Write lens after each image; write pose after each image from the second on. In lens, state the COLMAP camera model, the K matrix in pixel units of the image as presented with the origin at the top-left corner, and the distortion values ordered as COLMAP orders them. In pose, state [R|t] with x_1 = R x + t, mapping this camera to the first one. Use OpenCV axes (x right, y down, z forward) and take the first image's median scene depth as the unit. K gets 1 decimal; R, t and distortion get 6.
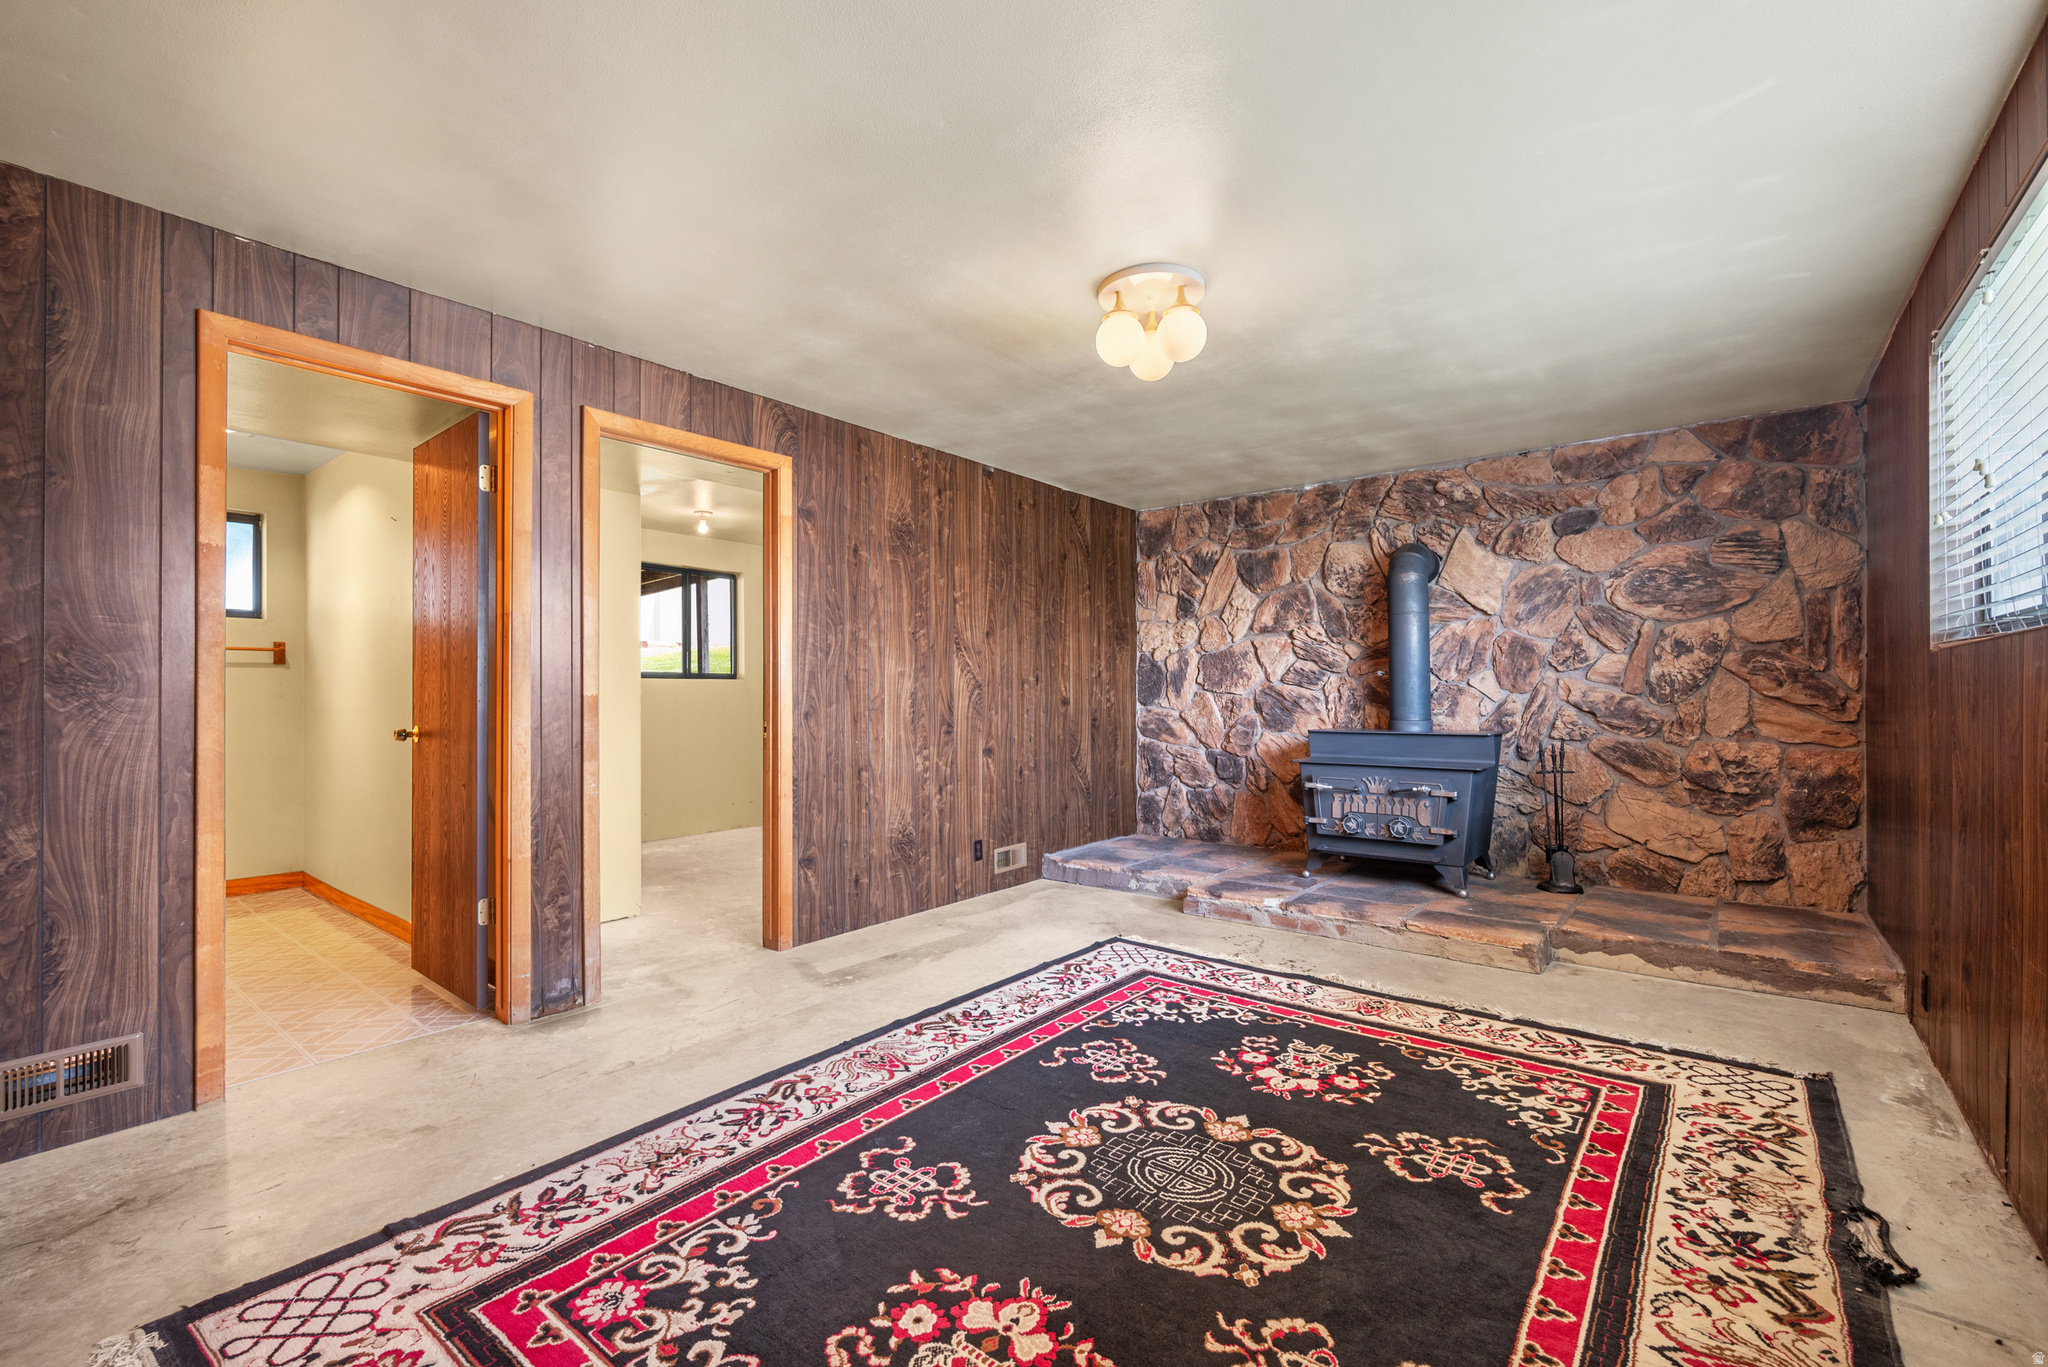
lens RADIAL K [[873.5, 0, 1028.2], [0, 873.5, 688.8], [0, 0, 1]] dist [-0.001054, -0.000649]
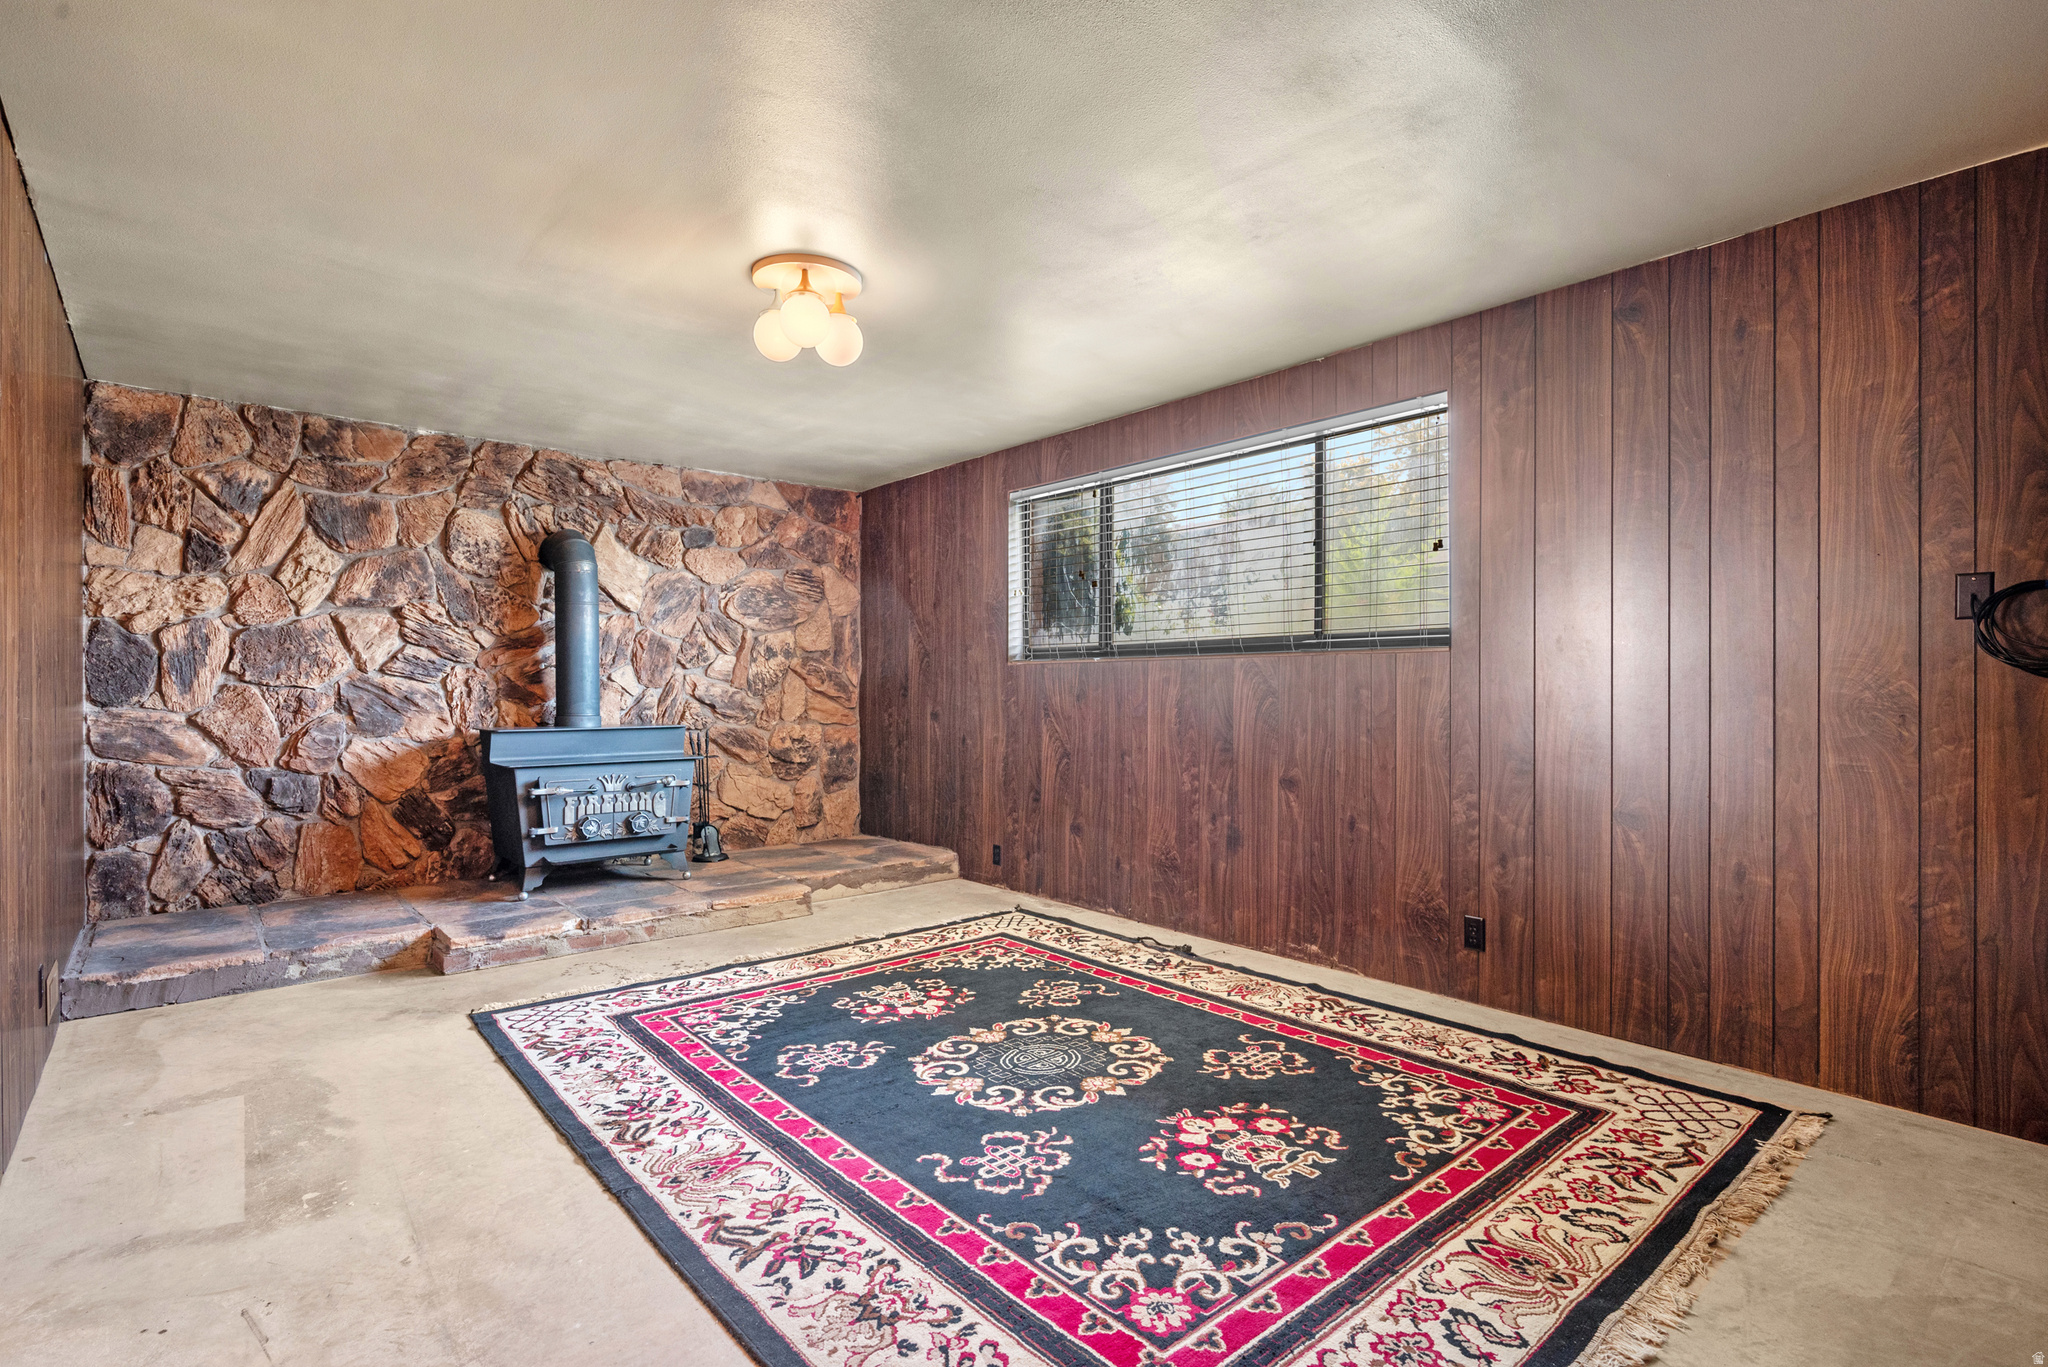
lens RADIAL K [[989.0, 0, 1027.2], [0, 989.0, 688.0], [0, 0, 1]] dist [0.002603, -0.000713]
pose [[0.189500, 0.003846, 0.981873, -0.625853], [-0.005913, 0.999979, -0.002776, 0.006709], [-0.981863, -0.005280, 0.189519, 0.371210]]
